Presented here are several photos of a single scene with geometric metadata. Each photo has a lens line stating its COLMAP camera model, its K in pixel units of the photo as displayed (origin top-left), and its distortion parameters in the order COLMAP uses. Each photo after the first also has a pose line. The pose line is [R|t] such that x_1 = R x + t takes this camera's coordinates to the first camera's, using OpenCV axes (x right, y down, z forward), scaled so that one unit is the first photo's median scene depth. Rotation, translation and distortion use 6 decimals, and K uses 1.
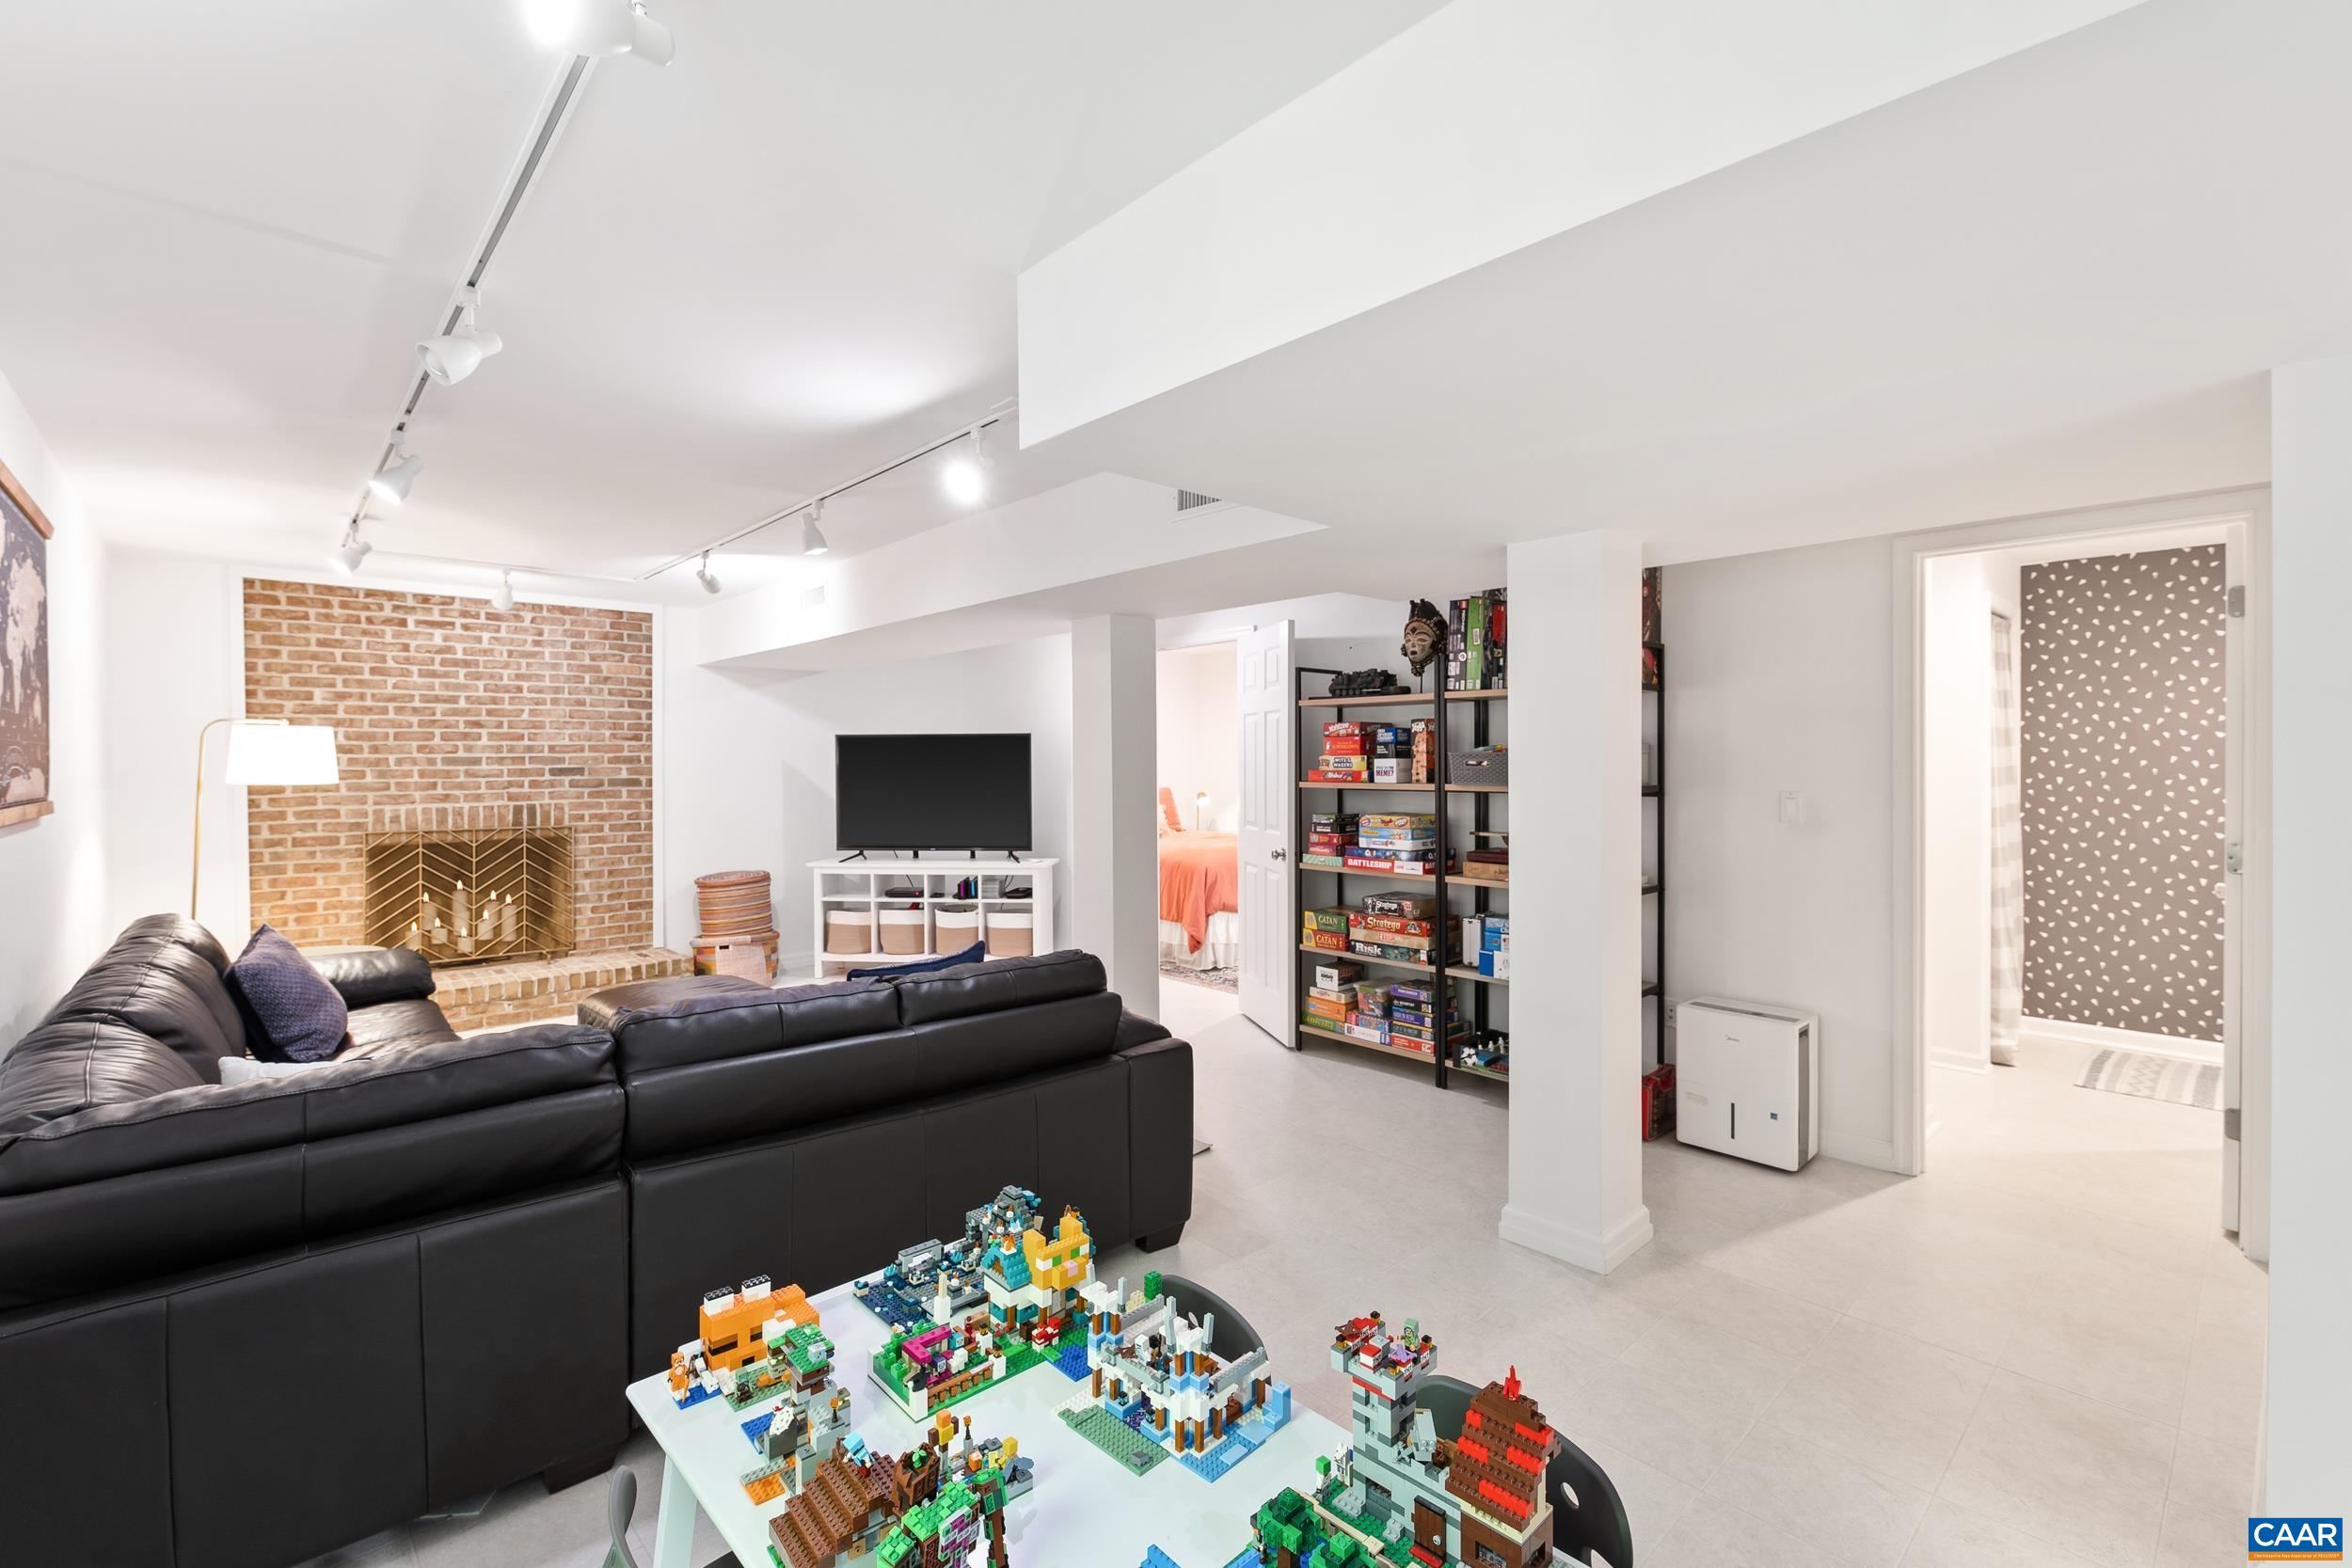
lens RADIAL K [[1012.6, 0, 1182.0], [0, 1012.6, 755.2], [0, 0, 1]] dist [0.003059, -0.000272]
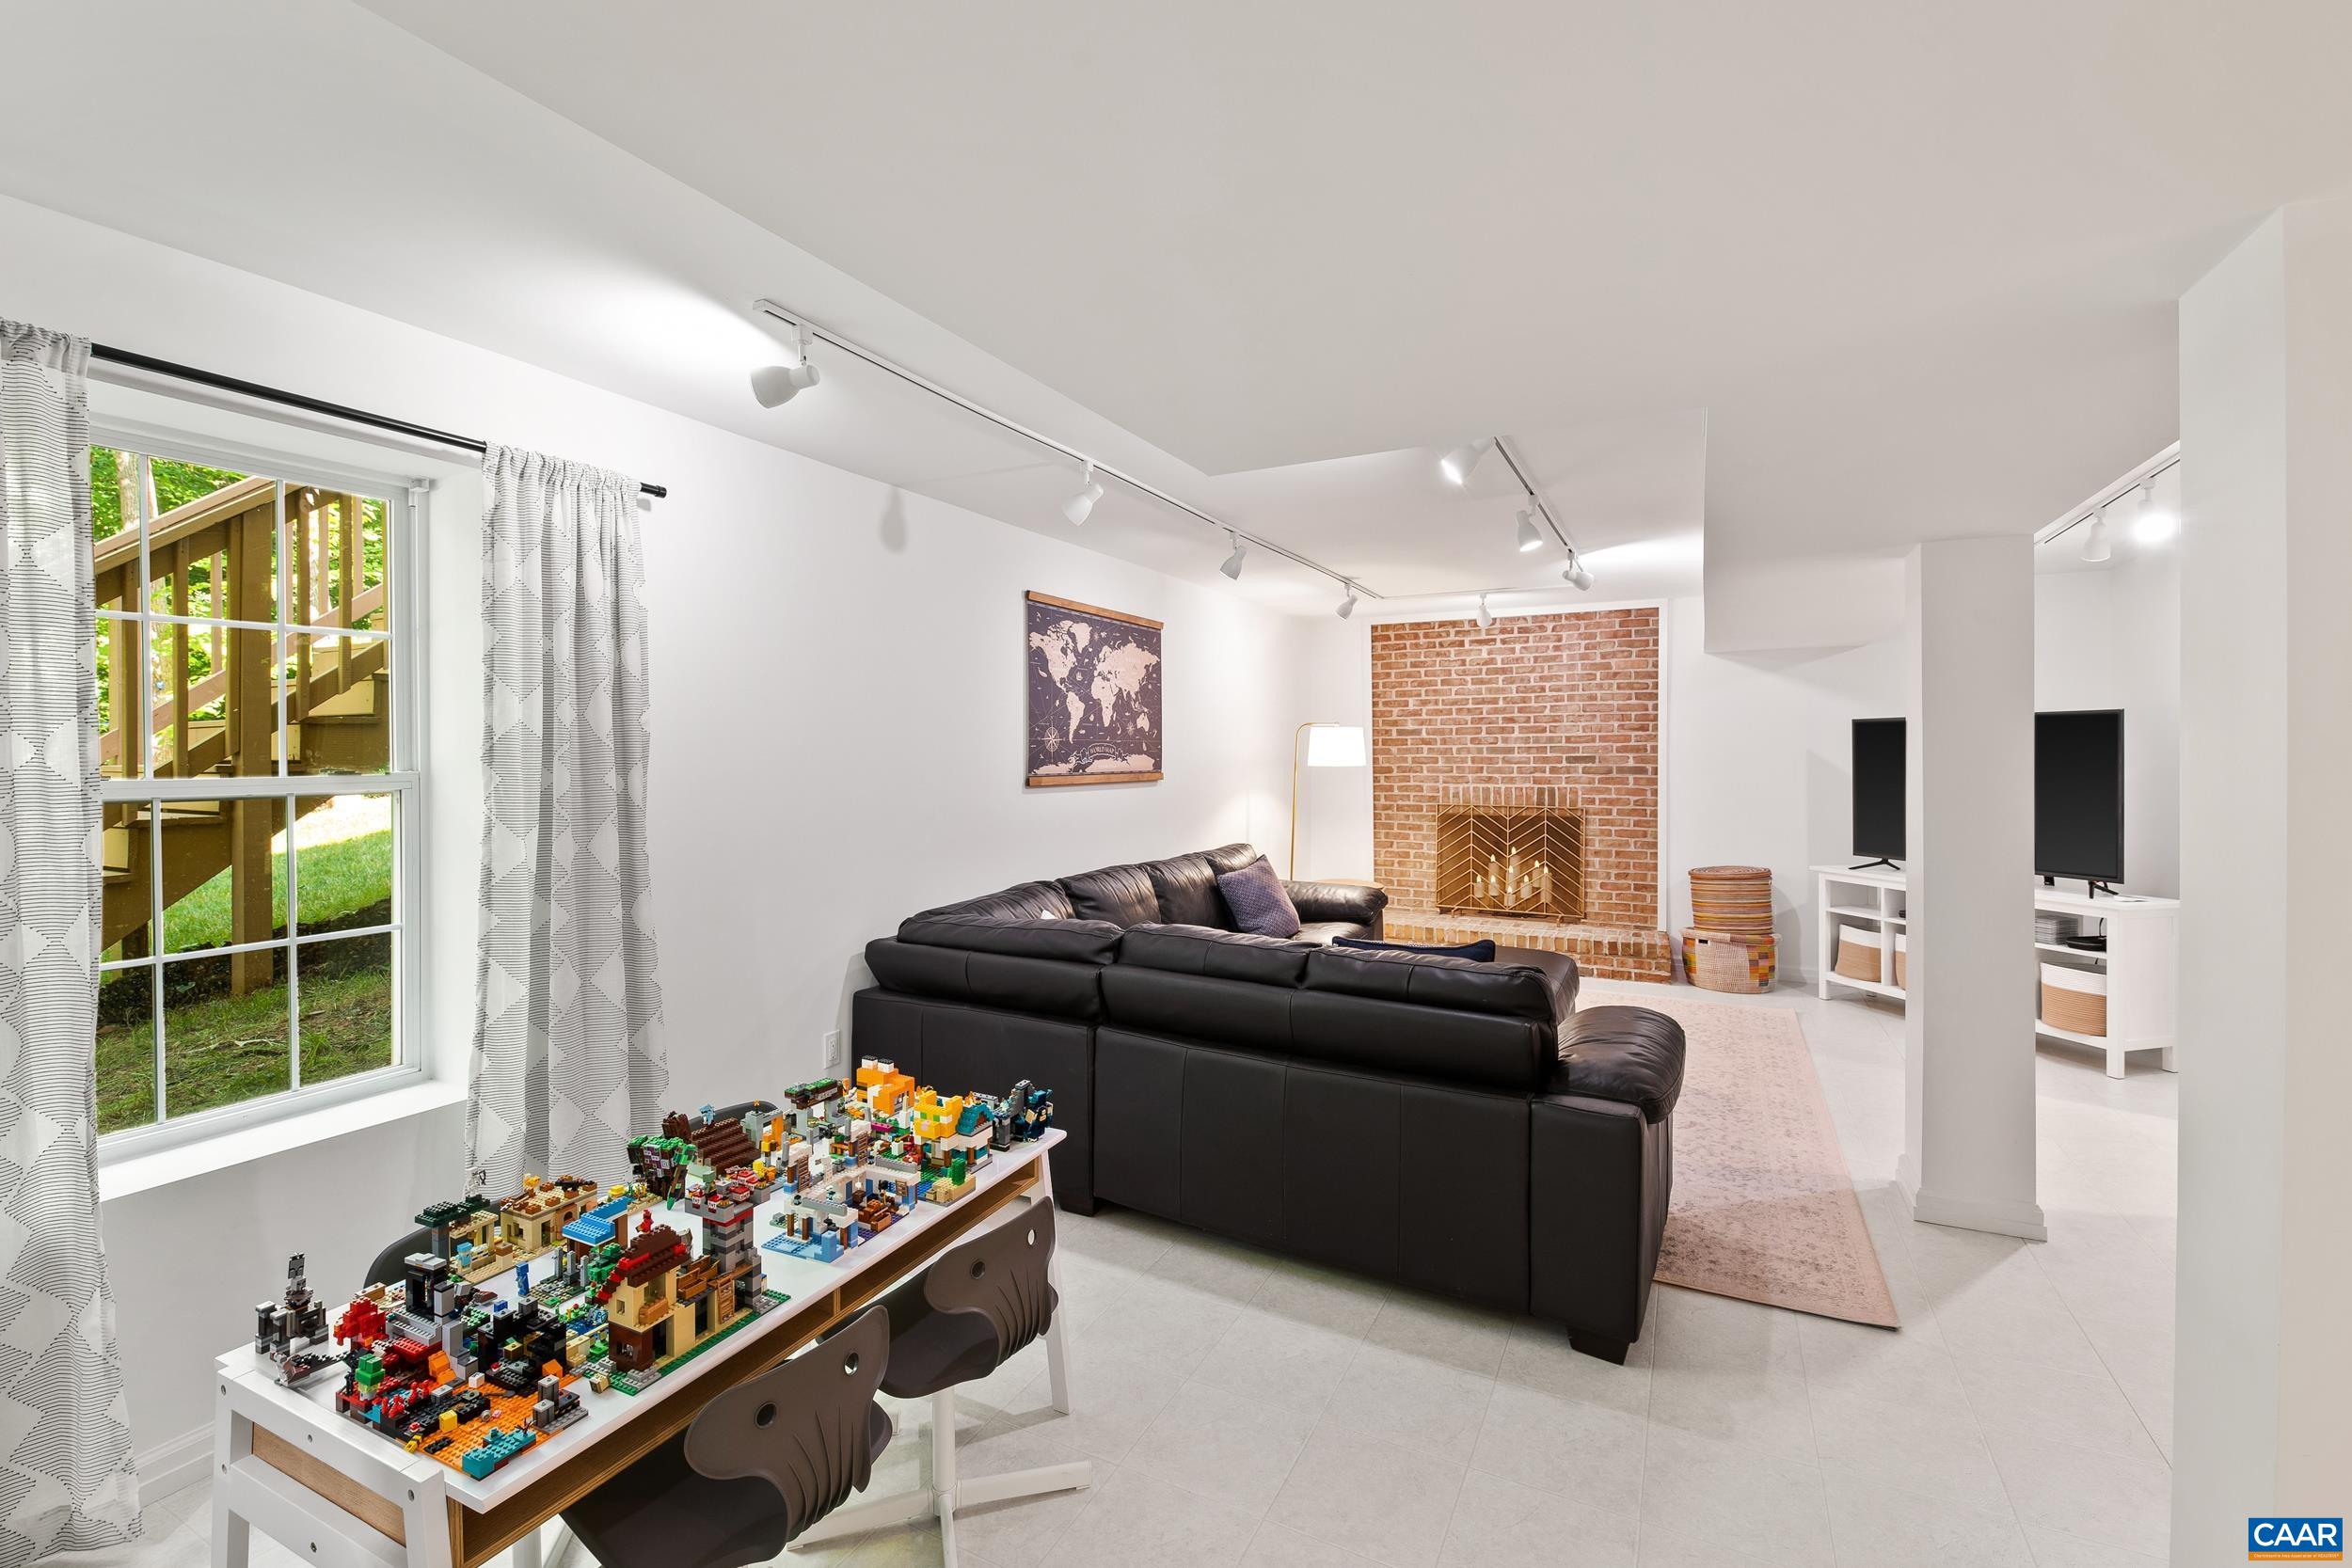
lens RADIAL K [[1012.6, 0, 1182.0], [0, 1012.6, 755.2], [0, 0, 1]] dist [0.003059, -0.000272]
pose [[0.344914, 0.005569, -0.938618, 0.303646], [0.006261, 0.999947, 0.008233, -0.000790], [0.938614, -0.008716, 0.344860, 0.202804]]
